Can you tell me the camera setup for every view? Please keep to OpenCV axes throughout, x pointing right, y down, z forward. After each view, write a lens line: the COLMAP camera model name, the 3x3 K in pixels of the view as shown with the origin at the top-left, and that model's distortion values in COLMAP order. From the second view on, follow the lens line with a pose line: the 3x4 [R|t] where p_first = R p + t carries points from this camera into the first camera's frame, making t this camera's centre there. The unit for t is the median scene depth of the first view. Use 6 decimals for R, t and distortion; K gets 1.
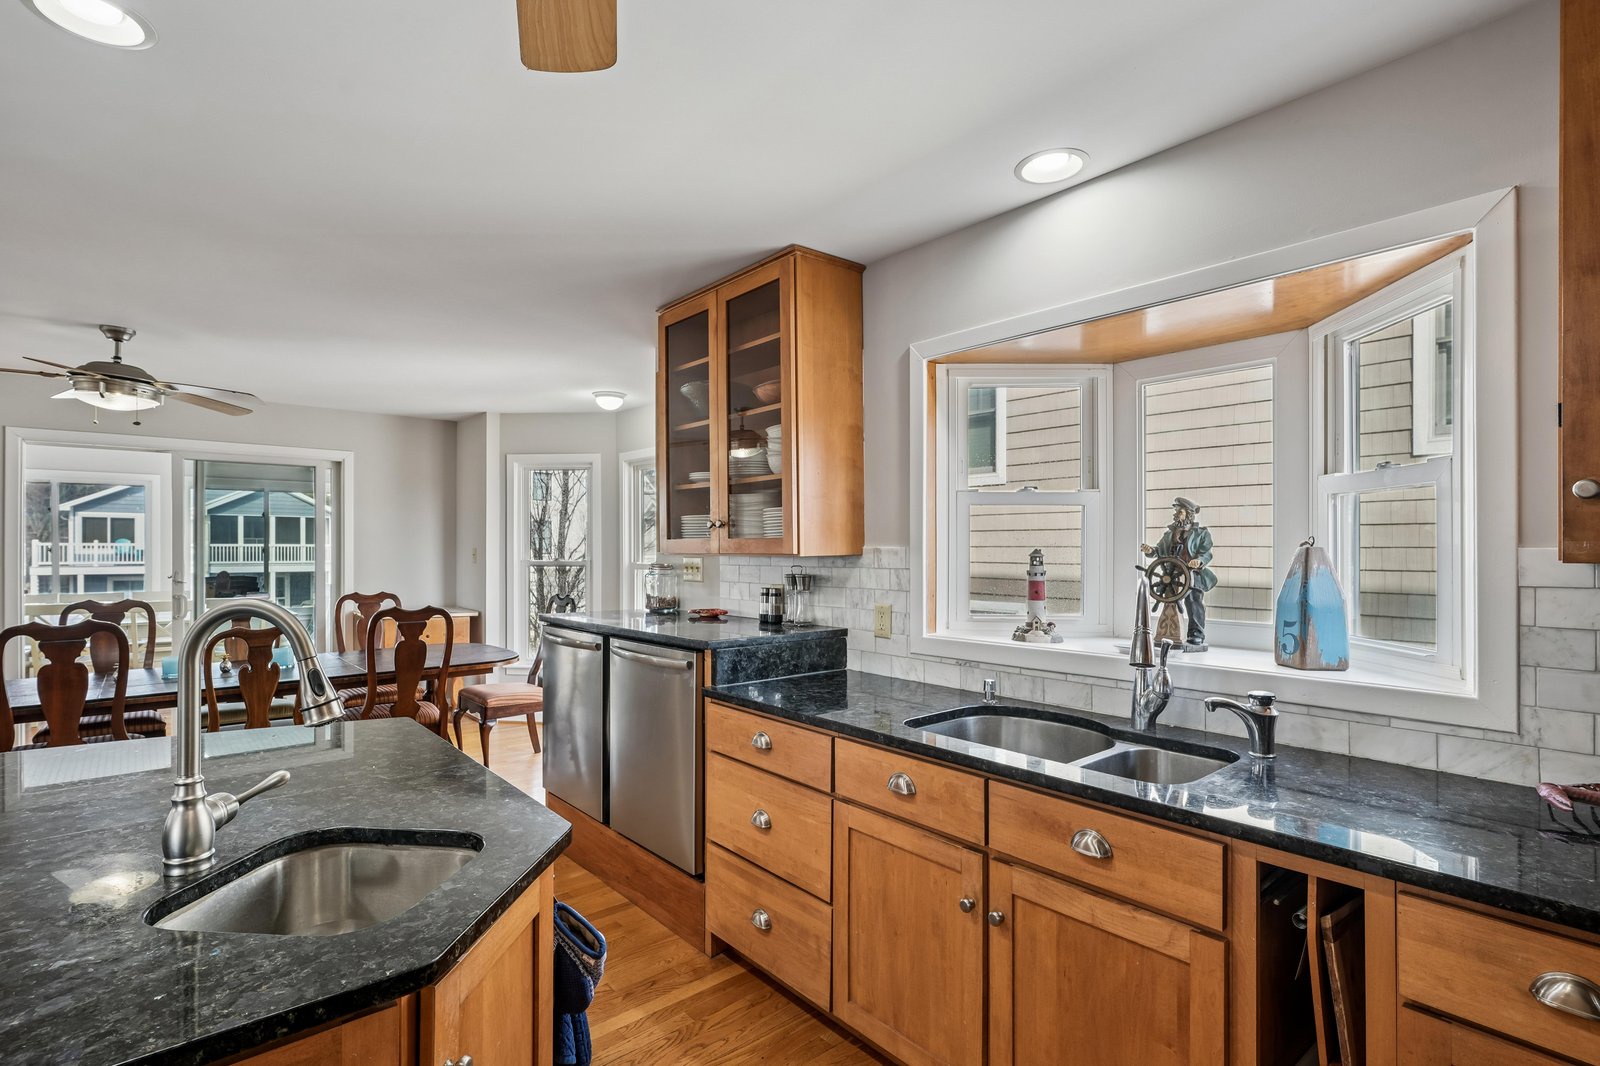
lens RADIAL K [[782.8, 0, 800.8], [0, 782.8, 537.4], [0, 0, 1]] dist [-0.003040, 0.000284]
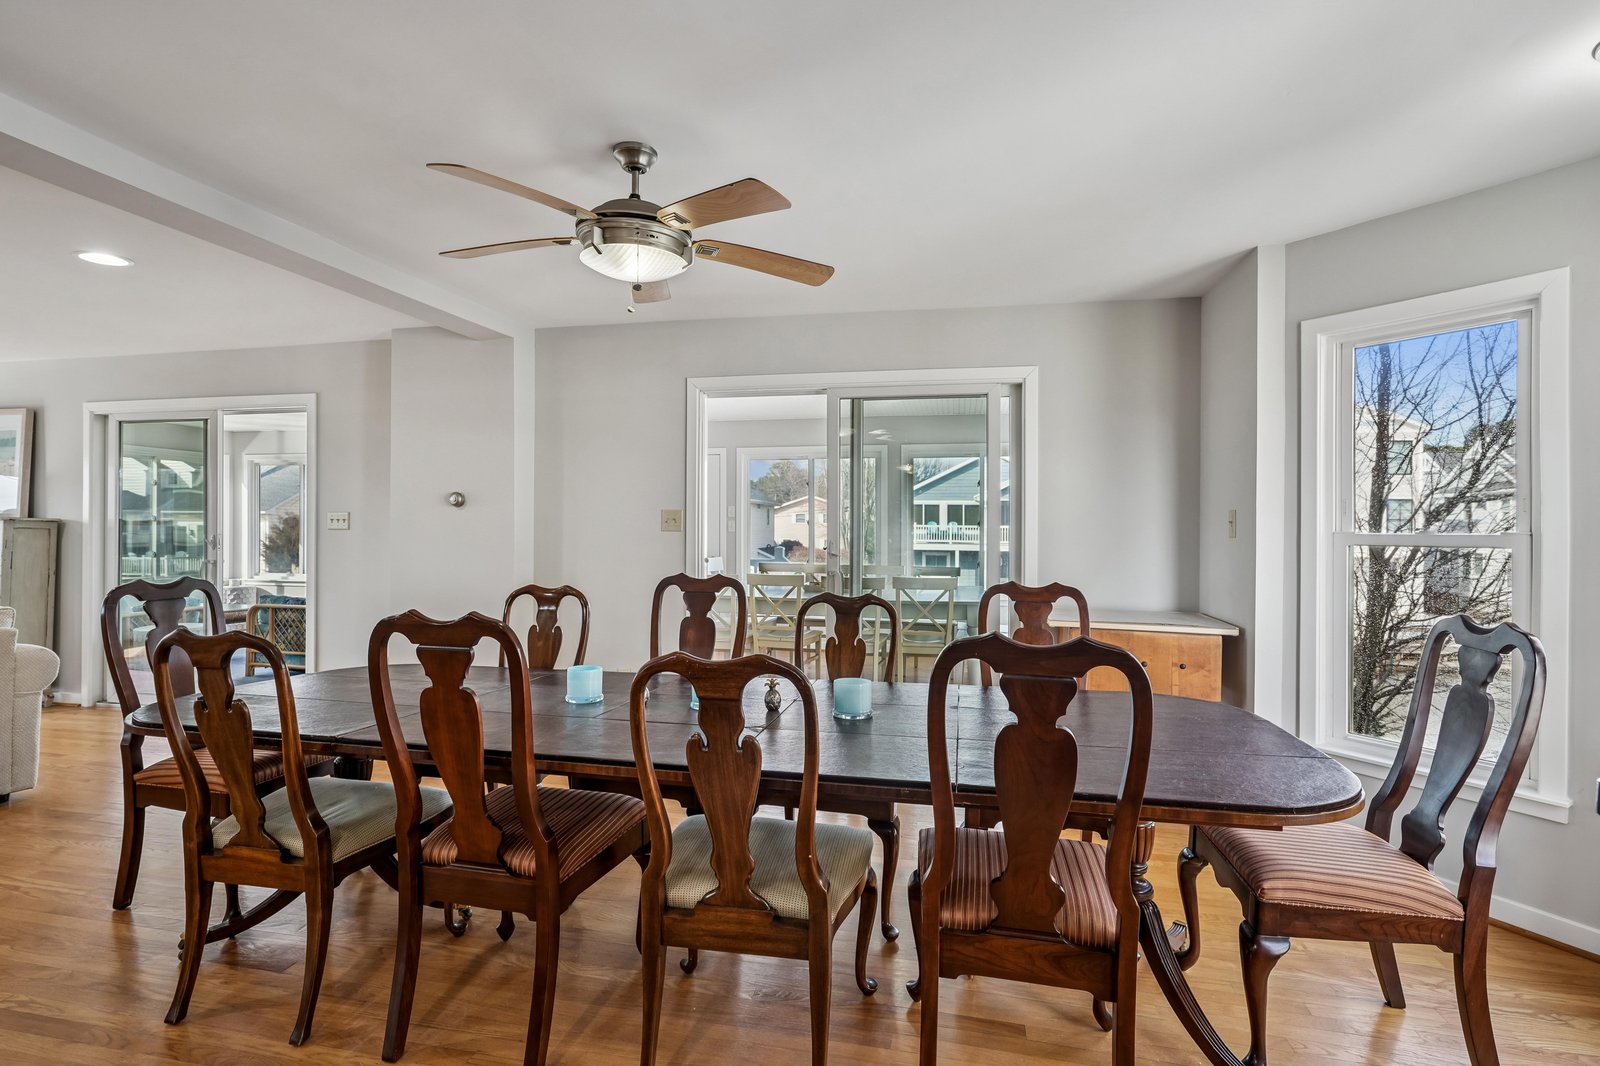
lens RADIAL K [[782.8, 0, 787.8], [0, 782.8, 532.1], [0, 0, 1]] dist [-0.003040, 0.000284]
pose [[0.609518, 0.007546, -0.792737, -0.194626], [0.002859, 0.999927, 0.011717, 0.024528], [0.792767, -0.009408, 0.609452, 0.472991]]
